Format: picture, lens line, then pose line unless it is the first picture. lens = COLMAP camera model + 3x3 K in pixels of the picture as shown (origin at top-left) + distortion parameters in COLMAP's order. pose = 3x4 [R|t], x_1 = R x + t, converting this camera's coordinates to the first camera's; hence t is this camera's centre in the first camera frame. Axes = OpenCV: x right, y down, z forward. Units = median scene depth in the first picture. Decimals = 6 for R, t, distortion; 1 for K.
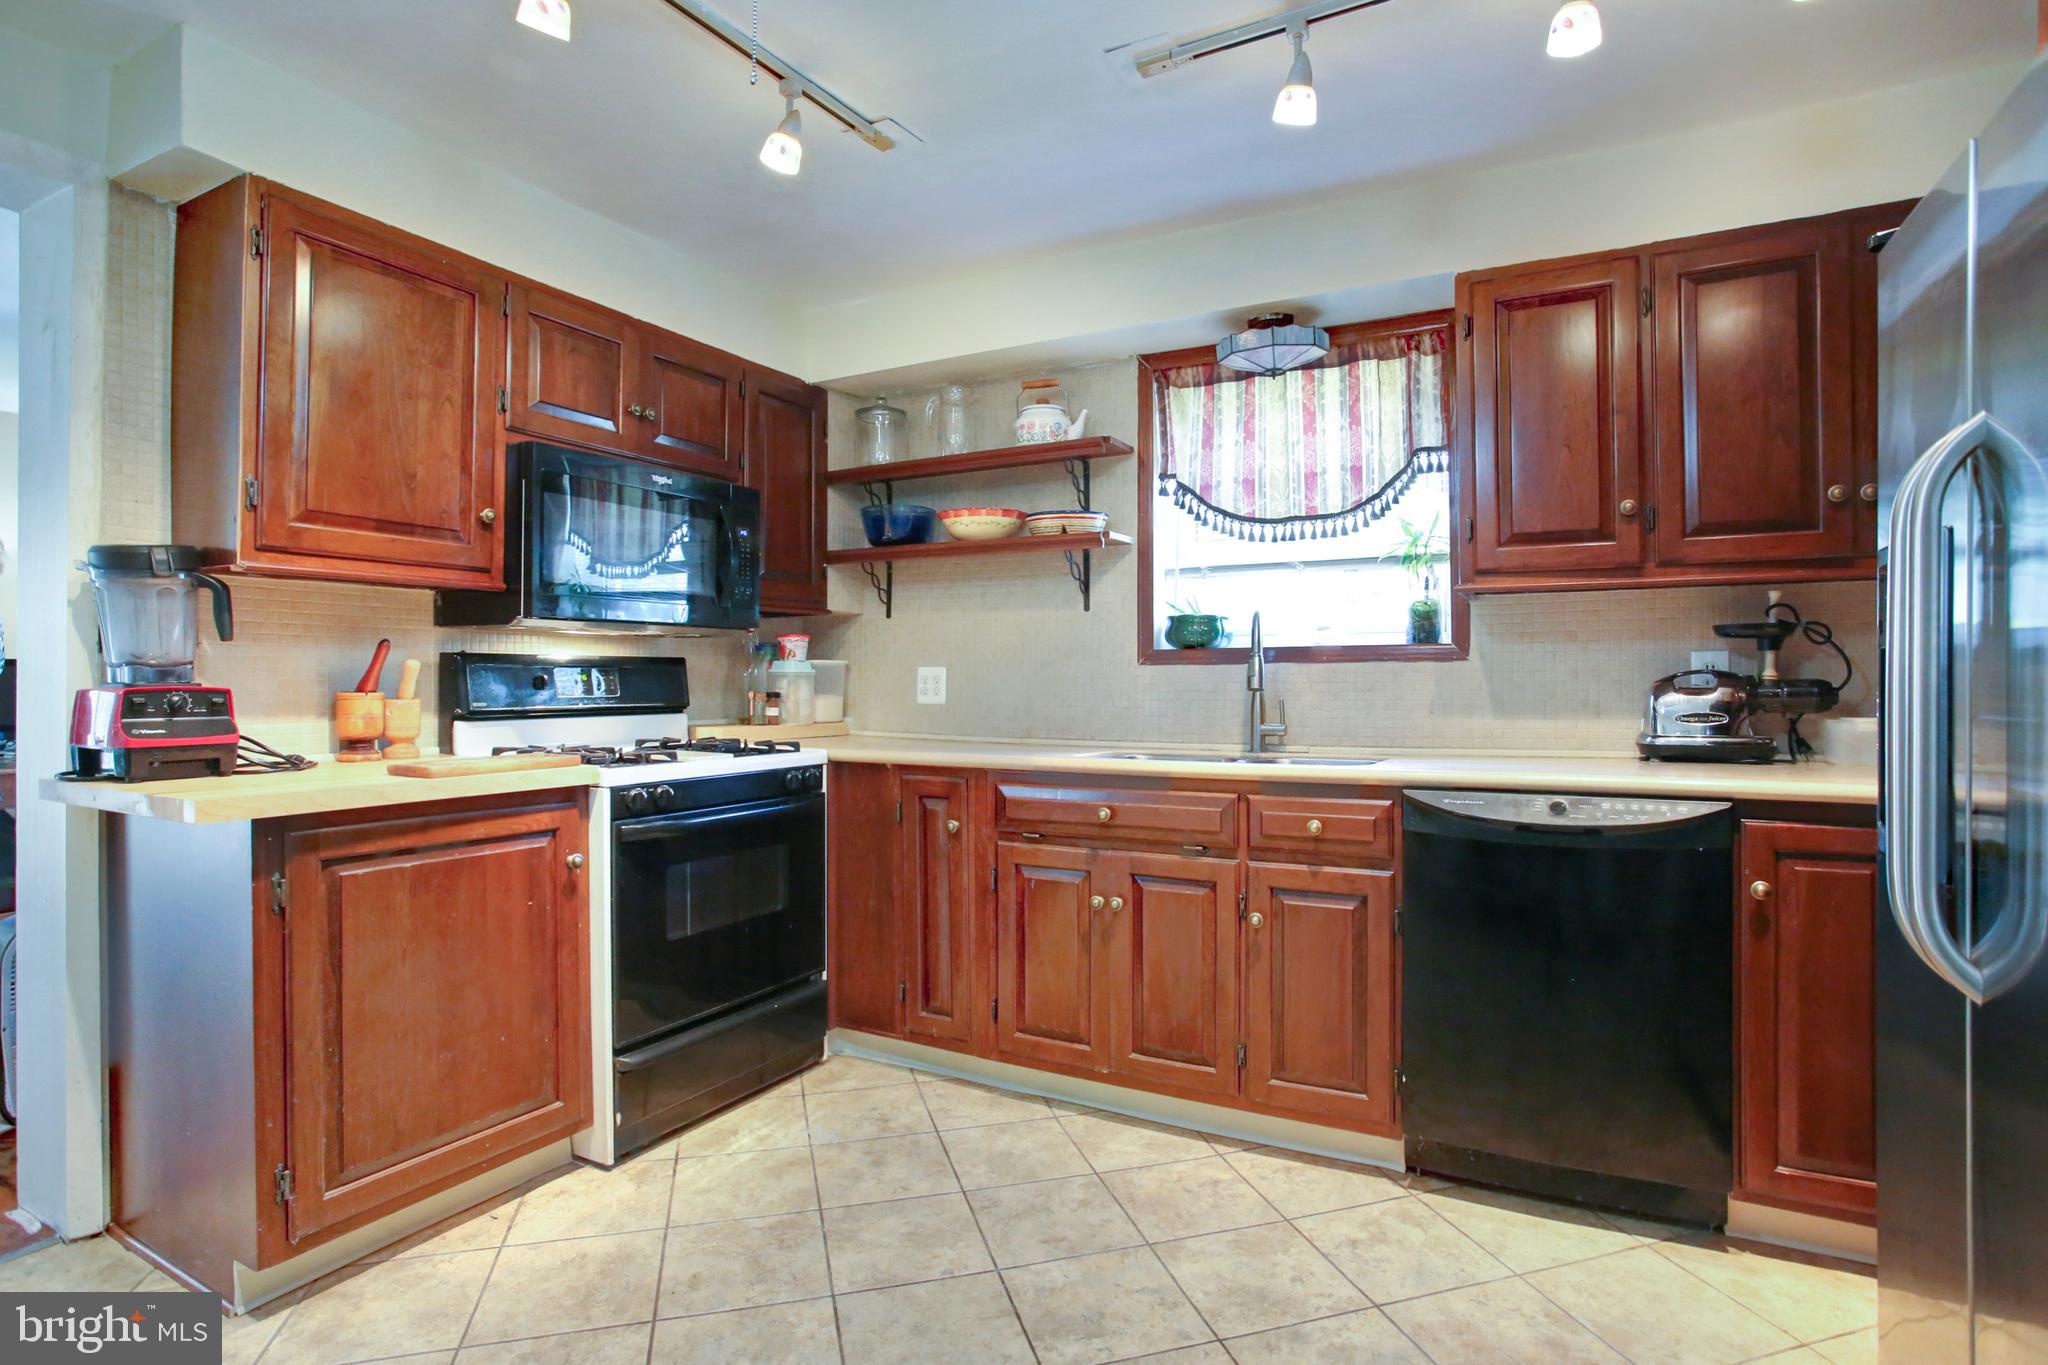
lens RADIAL K [[1014.1, 0, 1044.6], [0, 1014.1, 676.0], [0, 0, 1]] dist [-0.064090, 0.025489]
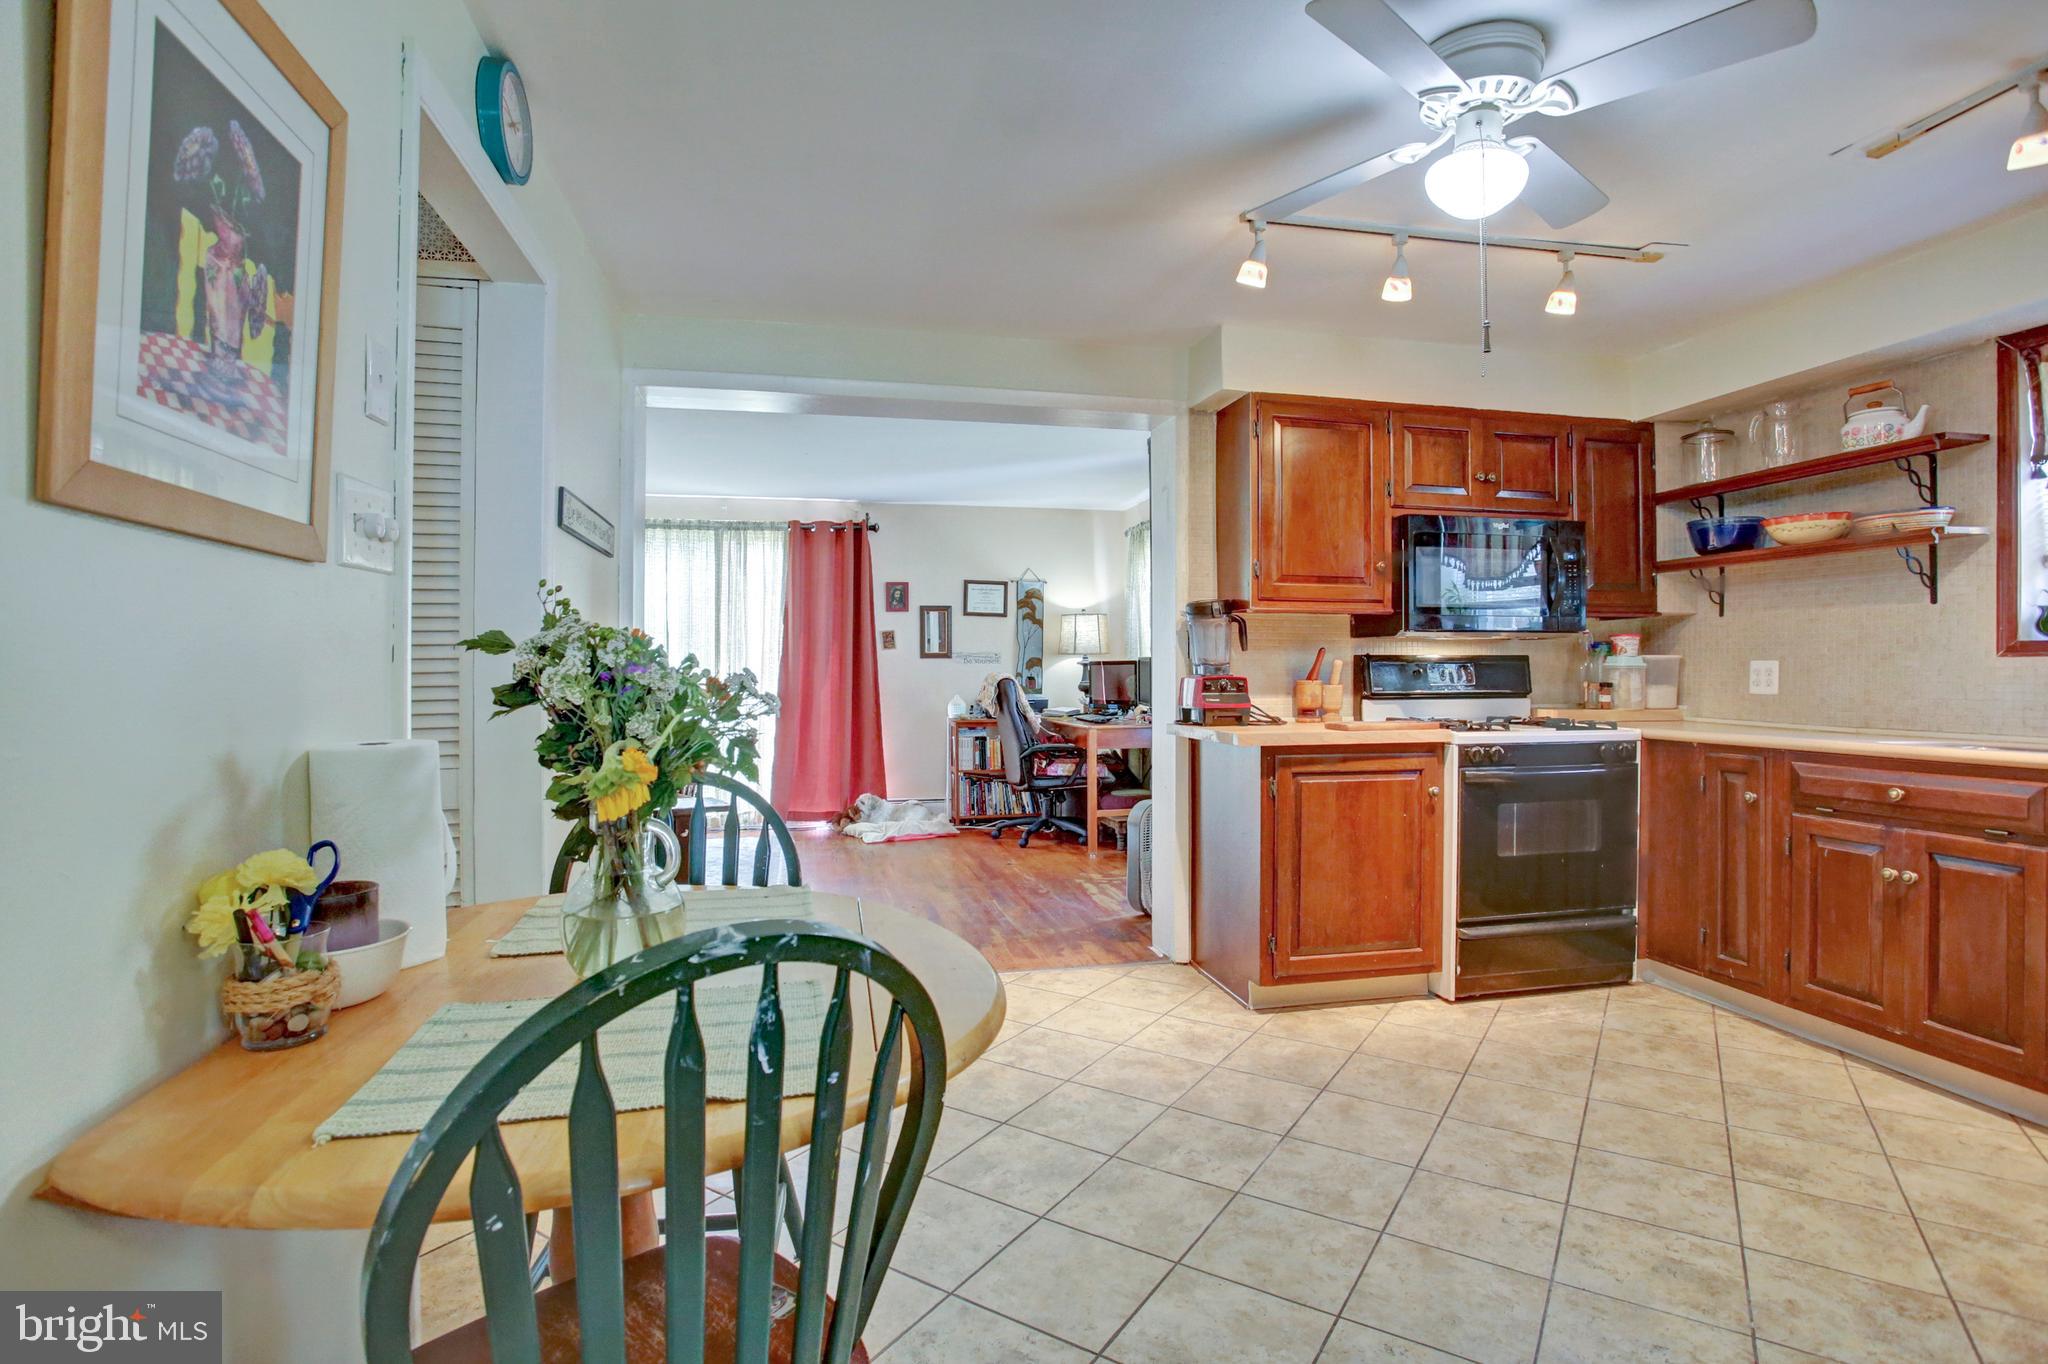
lens RADIAL K [[1014.1, 0, 1022.8], [0, 1014.1, 676.9], [0, 0, 1]] dist [-0.064090, 0.025489]
pose [[0.643722, 0.002550, -0.765255, 0.272165], [0.003816, 0.999971, 0.006542, -0.001632], [0.765250, -0.007131, 0.643694, -0.423686]]
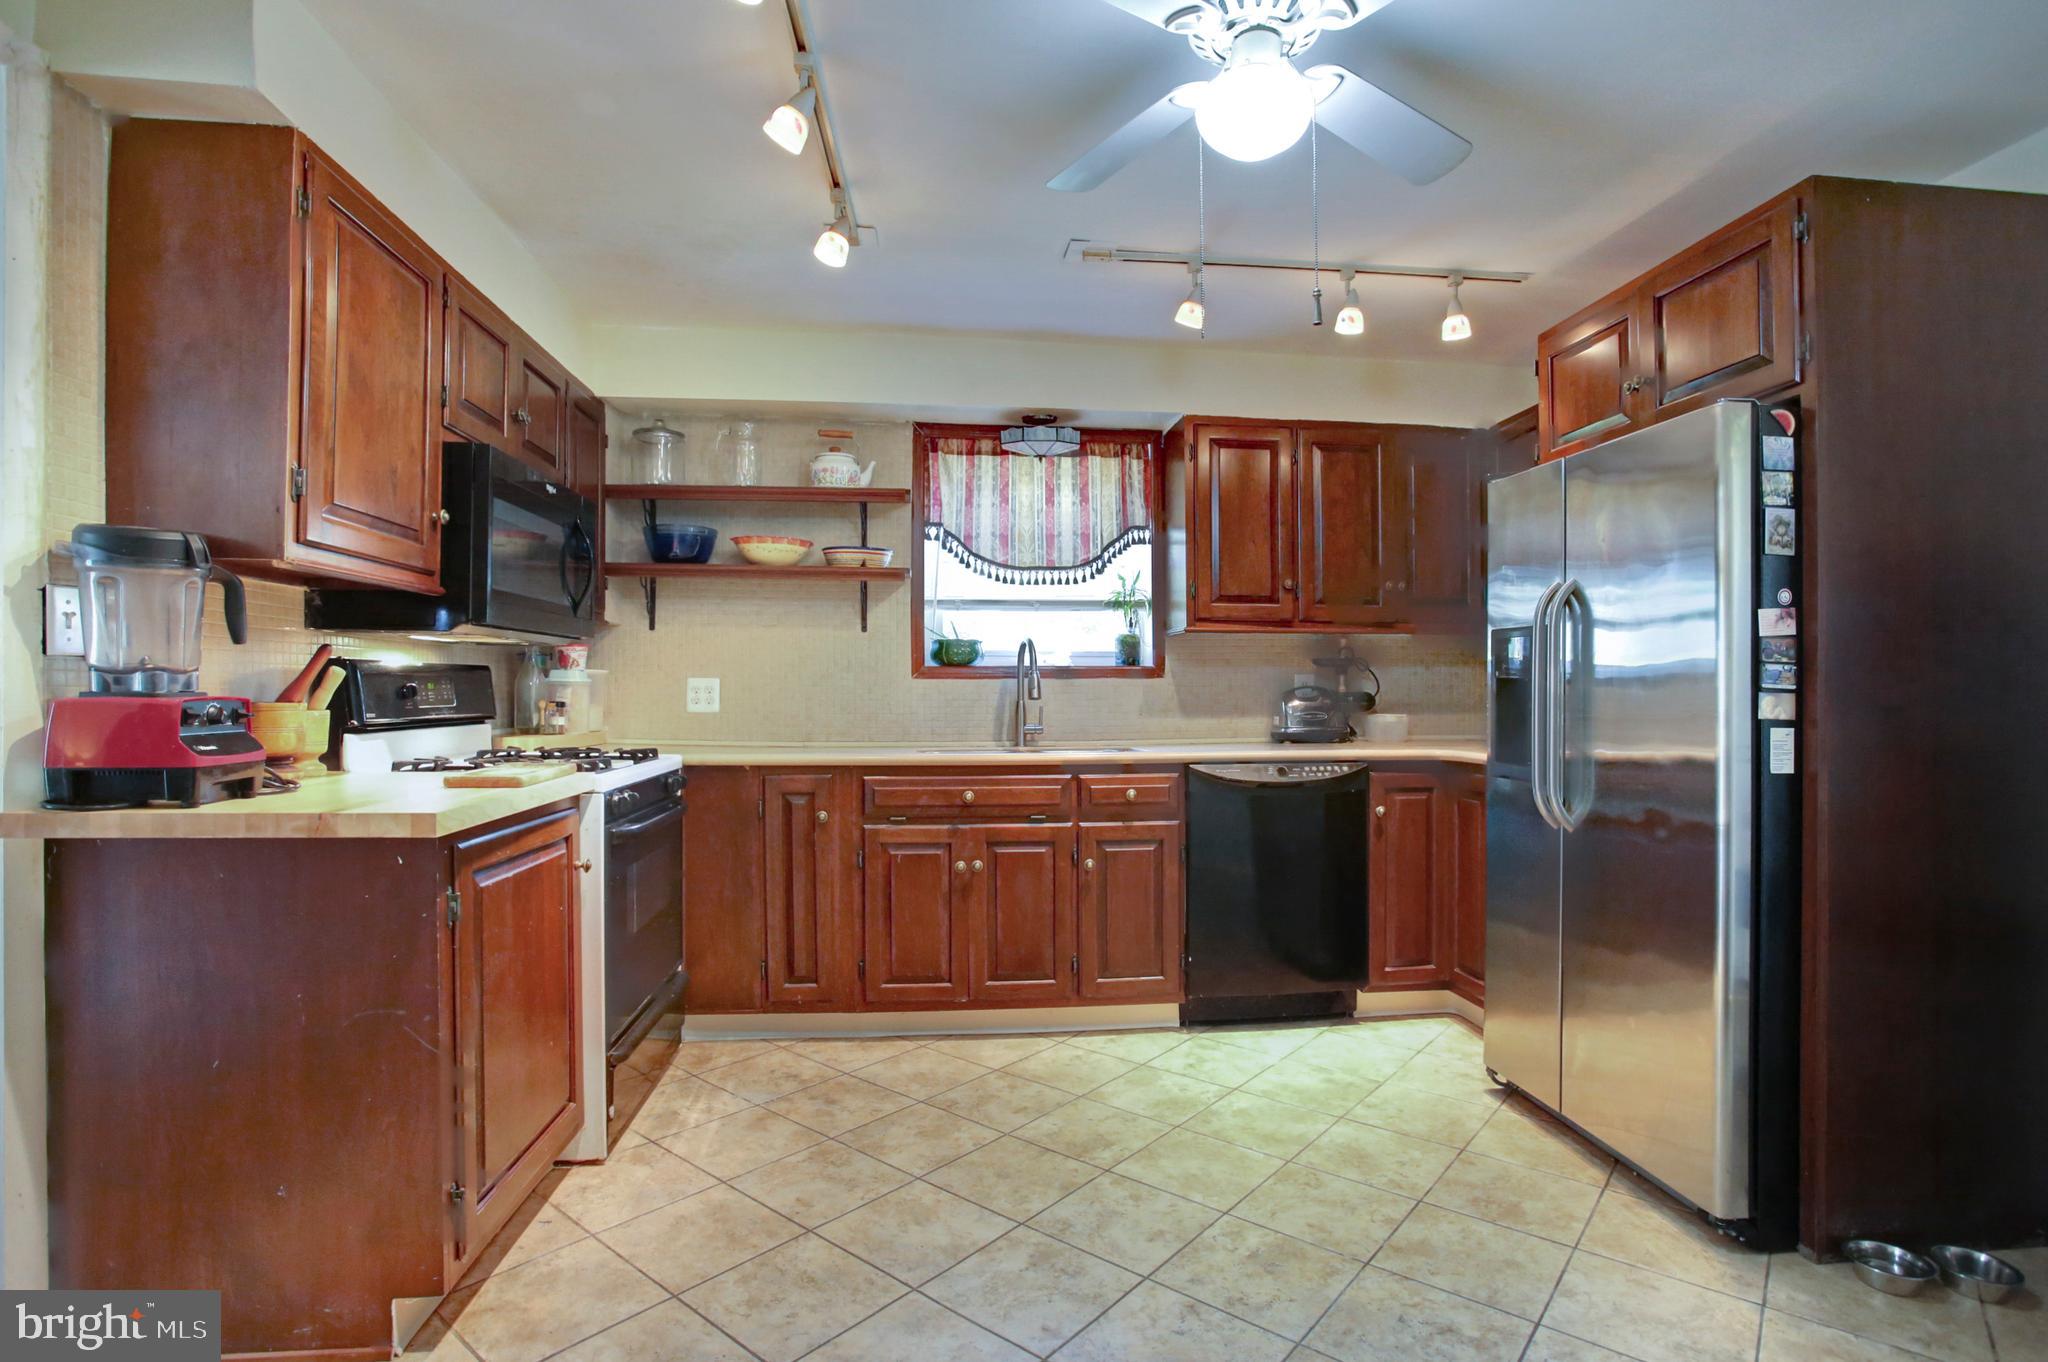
lens RADIAL K [[1014.1, 0, 1022.3], [0, 1014.1, 684.5], [0, 0, 1]] dist [-0.064090, 0.025489]
pose [[0.829733, 0.005320, 0.558136, -0.623153], [-0.004564, 0.999986, -0.002747, -0.000991], [-0.558143, -0.000268, 0.829745, -0.099846]]
